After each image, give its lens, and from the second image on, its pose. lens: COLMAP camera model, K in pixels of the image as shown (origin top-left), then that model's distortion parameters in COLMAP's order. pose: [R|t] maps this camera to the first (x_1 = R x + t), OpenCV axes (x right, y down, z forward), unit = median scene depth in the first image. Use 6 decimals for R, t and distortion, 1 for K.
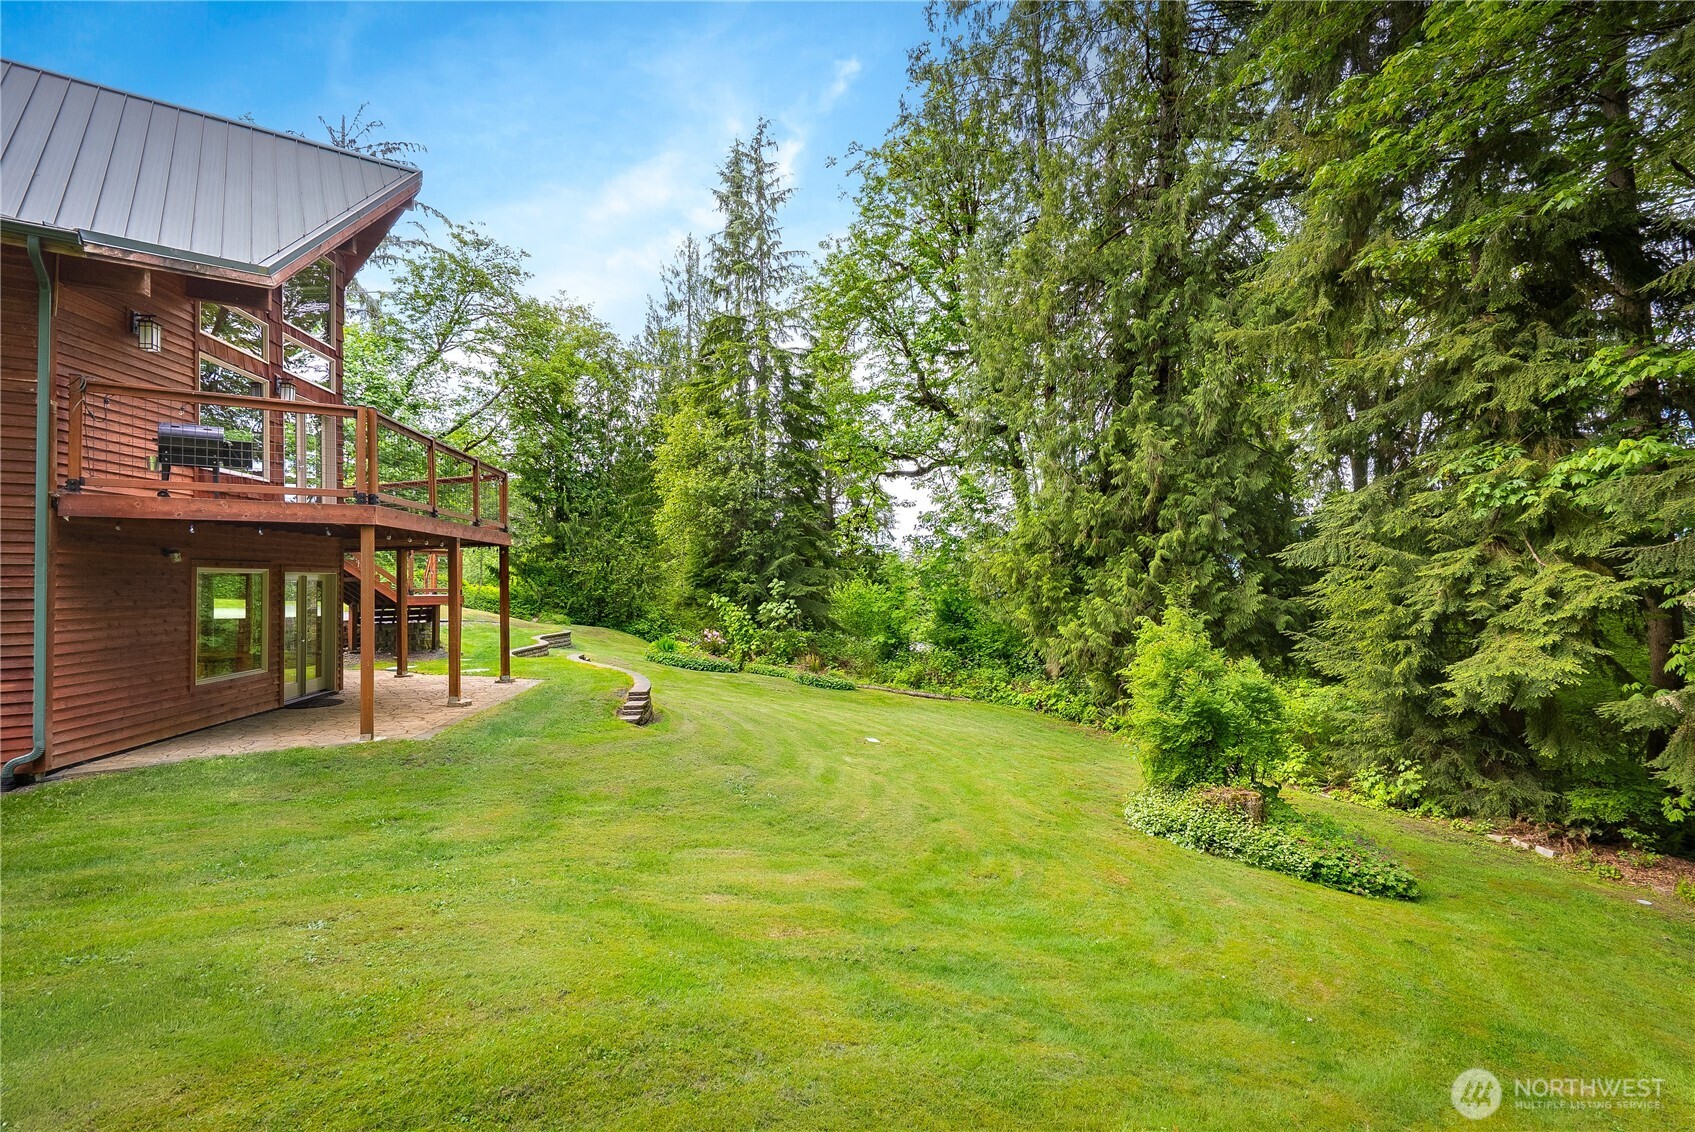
lens RADIAL K [[778.4, 0, 853.1], [0, 778.4, 564.8], [0, 0, 1]] dist [-0.001387, -0.000518]
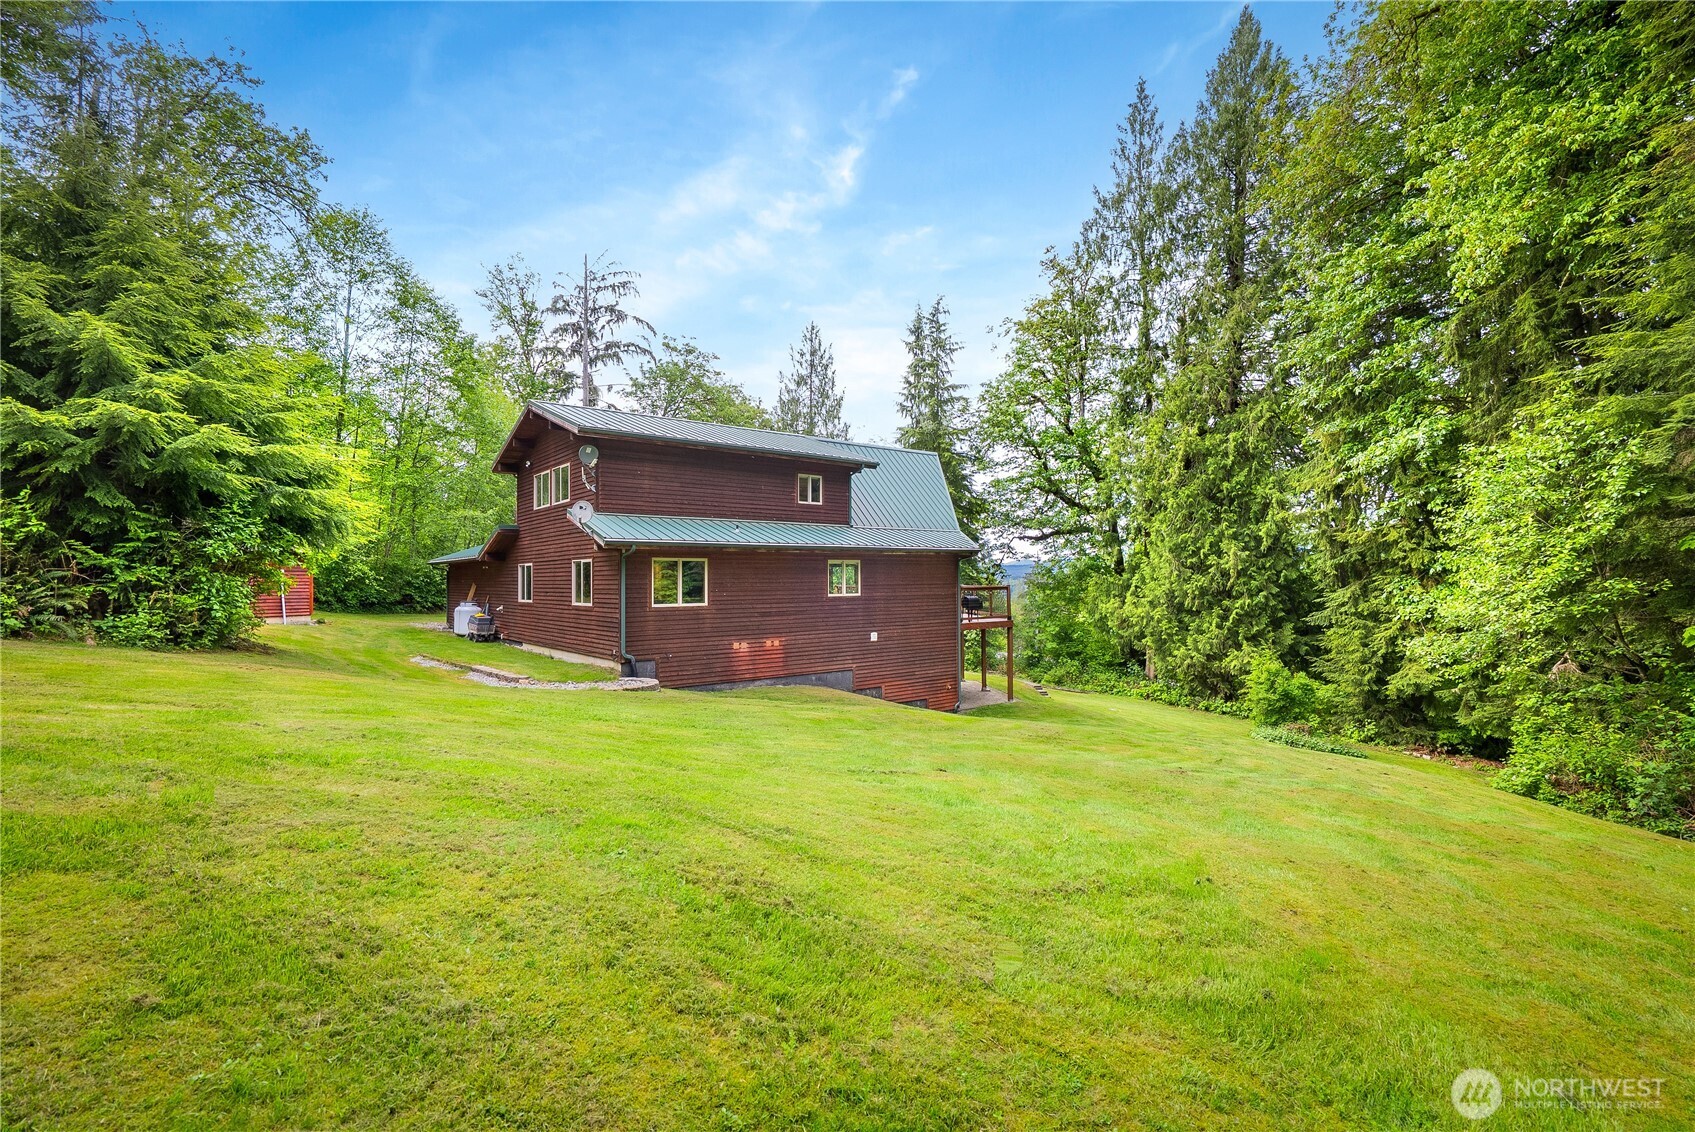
lens RADIAL K [[778.4, 0, 841.3], [0, 778.4, 564.4], [0, 0, 1]] dist [-0.001387, -0.000518]
pose [[0.999882, 0.011063, 0.010649, -0.699283], [-0.011060, 0.999939, -0.000328, -0.145571], [-0.010652, 0.000210, 0.999943, -1.026759]]
